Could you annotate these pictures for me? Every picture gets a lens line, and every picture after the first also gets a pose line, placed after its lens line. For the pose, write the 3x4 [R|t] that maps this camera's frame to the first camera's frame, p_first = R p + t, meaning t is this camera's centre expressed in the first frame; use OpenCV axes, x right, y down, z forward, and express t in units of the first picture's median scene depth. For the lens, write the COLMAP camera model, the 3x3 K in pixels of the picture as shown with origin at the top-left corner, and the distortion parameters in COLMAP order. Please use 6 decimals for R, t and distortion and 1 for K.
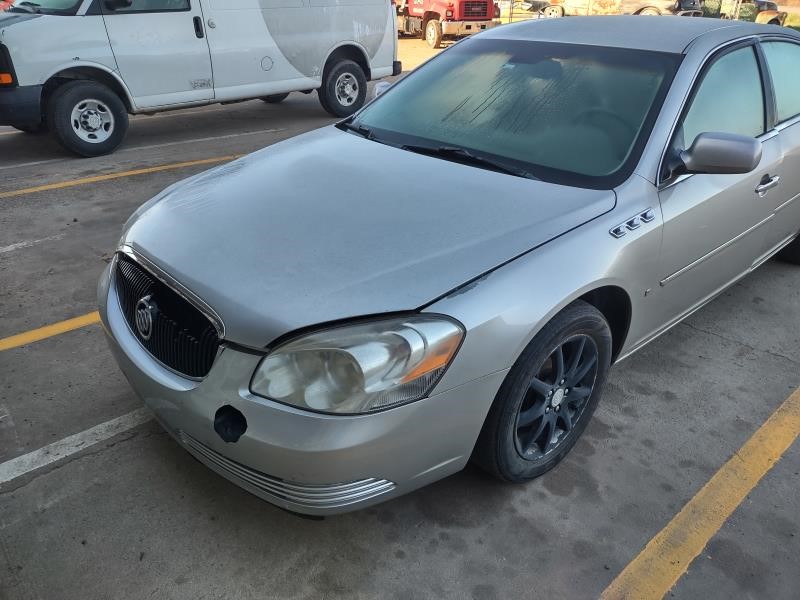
lens RADIAL K [[601.0, 0, 400.0], [0, 601.0, 300.0], [0, 0, 1]] dist [0.011641, -0.001591]
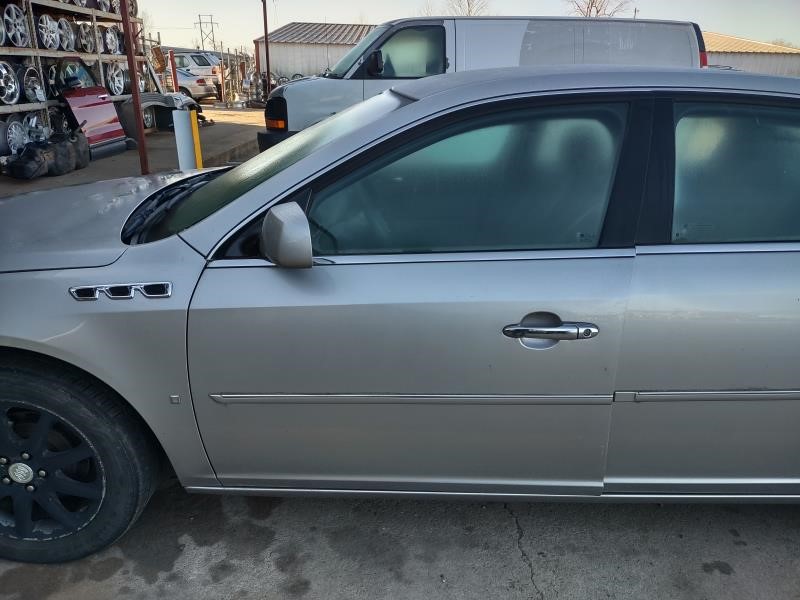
lens RADIAL K [[601.0, 0, 400.0], [0, 601.0, 300.0], [0, 0, 1]] dist [0.011641, -0.001591]
pose [[0.747892, 0.246342, -0.616420, 1.033962], [-0.321584, 0.946808, -0.011796, -0.204775], [0.580725, 0.207053, 0.787330, 0.565551]]
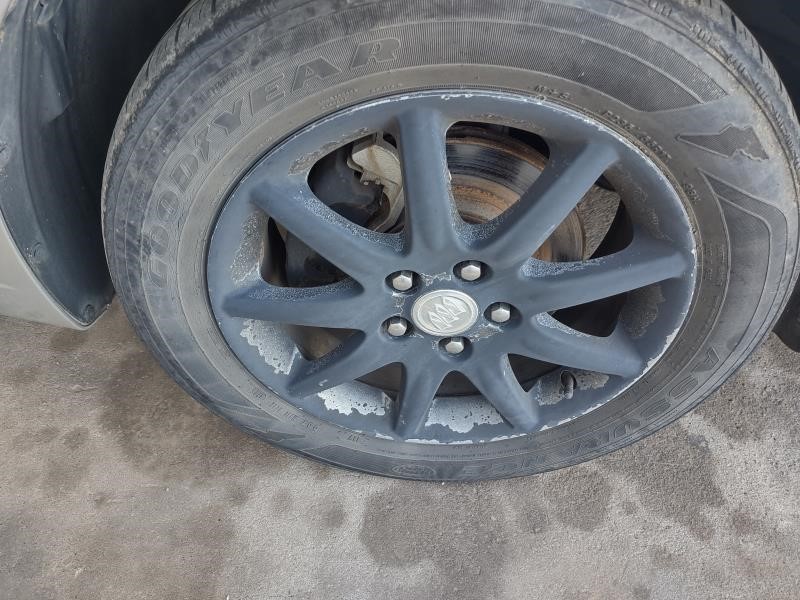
lens RADIAL K [[600.2, 0, 400.0], [0, 600.2, 300.0], [0, 0, 1]] dist [0.055555, -0.066682]
pose [[0.723313, 0.490158, -0.486377, 0.363456], [-0.325266, 0.863177, 0.386171, 0.047086], [0.609114, -0.121121, 0.783779, 0.710148]]
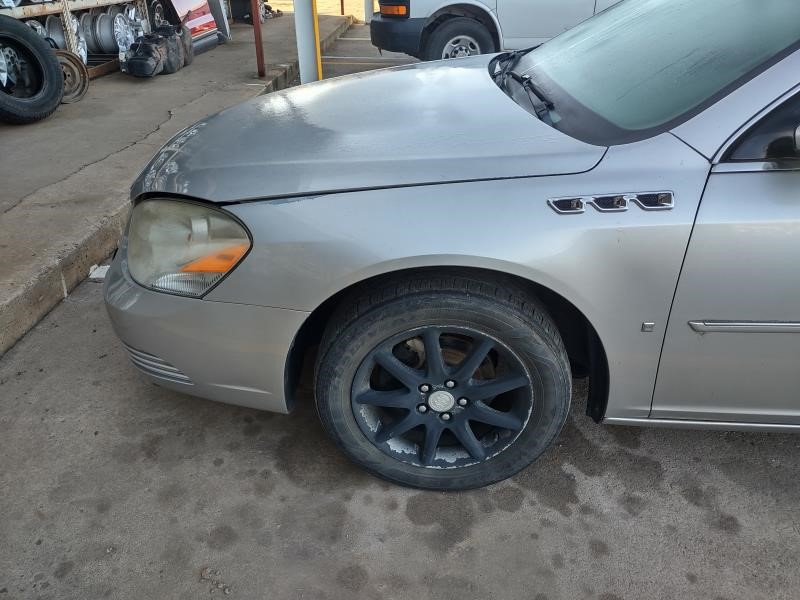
lens RADIAL K [[600.2, 0, 400.0], [0, 600.2, 300.0], [0, 0, 1]] dist [0.055555, -0.066682]
pose [[0.716840, 0.342233, -0.607468, 0.605009], [-0.317361, 0.935918, 0.152773, -0.053992], [0.620824, 0.083272, 0.779515, 0.340847]]
